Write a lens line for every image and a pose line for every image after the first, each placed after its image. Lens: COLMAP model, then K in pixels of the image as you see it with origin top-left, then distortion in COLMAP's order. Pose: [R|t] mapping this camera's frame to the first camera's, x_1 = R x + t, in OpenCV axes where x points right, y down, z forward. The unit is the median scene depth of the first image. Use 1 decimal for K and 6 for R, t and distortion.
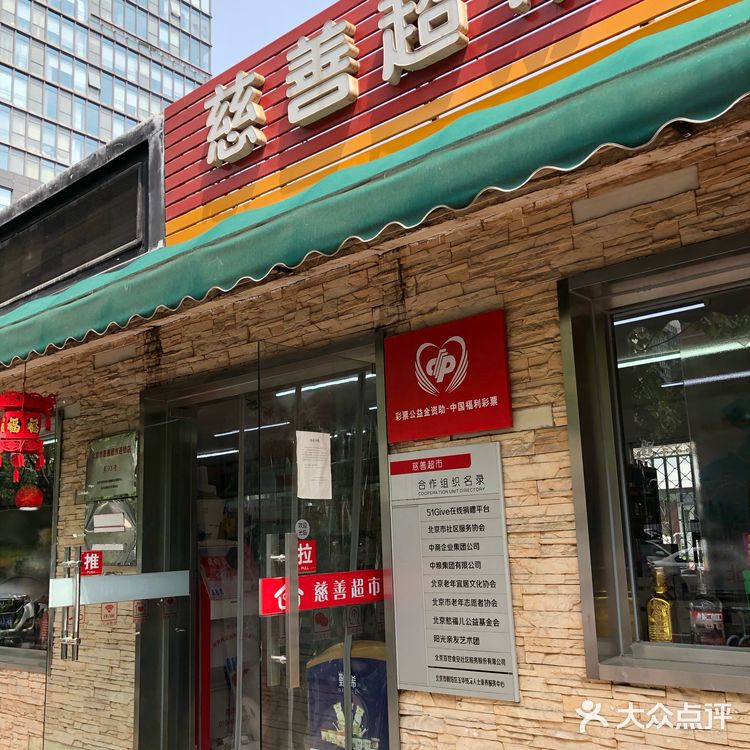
lens RADIAL K [[818.2, 0, 374.6], [0, 818.2, 377.2], [0, 0, 1]] dist [0.055165, 0.000000]
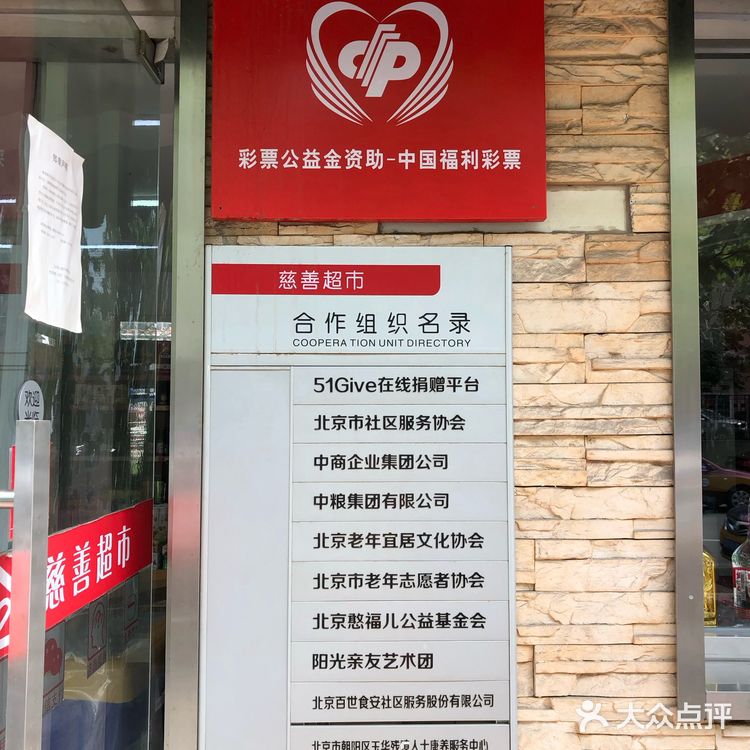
lens RADIAL K [[818.2, 0, 375.3], [0, 818.2, 372.5], [0, 0, 1]] dist [0.055165, 0.000000]
pose [[0.745771, 0.076935, 0.661745, -0.214885], [-0.156158, 0.985823, 0.061374, 0.132450], [-0.647642, -0.149108, 0.747212, 0.680486]]
